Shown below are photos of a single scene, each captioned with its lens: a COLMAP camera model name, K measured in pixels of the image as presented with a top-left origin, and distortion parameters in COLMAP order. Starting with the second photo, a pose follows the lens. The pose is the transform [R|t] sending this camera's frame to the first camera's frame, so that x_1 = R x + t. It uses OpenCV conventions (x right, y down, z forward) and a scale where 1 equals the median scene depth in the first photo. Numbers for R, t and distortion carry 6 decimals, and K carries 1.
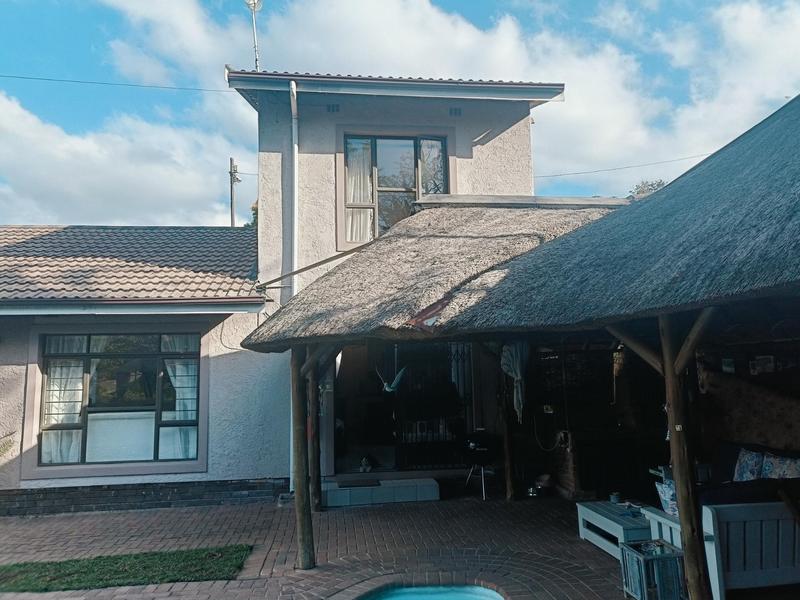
lens RADIAL K [[595.8, 0, 401.9], [0, 595.8, 295.8], [0, 0, 1]] dist [0.034624, -0.006055]
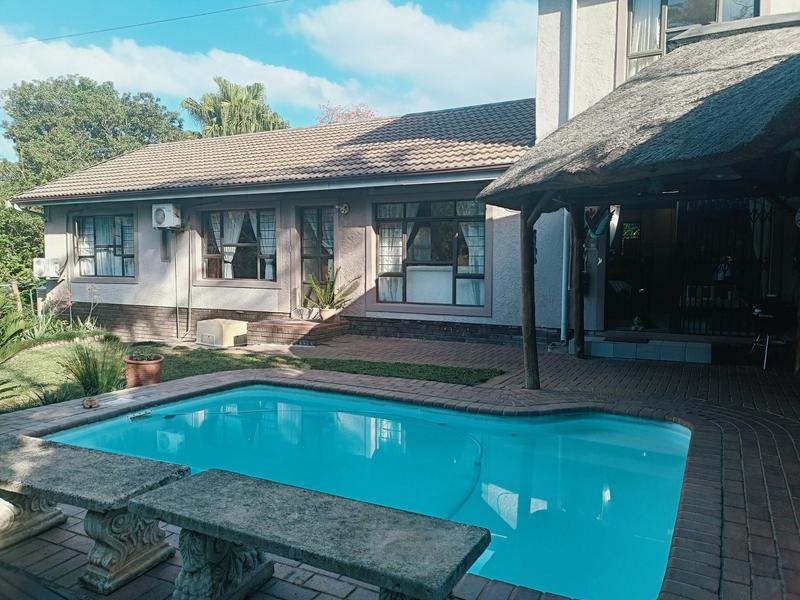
lens RADIAL K [[595.8, 0, 401.9], [0, 595.8, 295.8], [0, 0, 1]] dist [0.034624, -0.006055]
pose [[0.830630, 0.056605, -0.553941, 0.172015], [0.054099, 0.981909, 0.181459, 0.030249], [0.554191, -0.180693, 0.812541, -0.040025]]
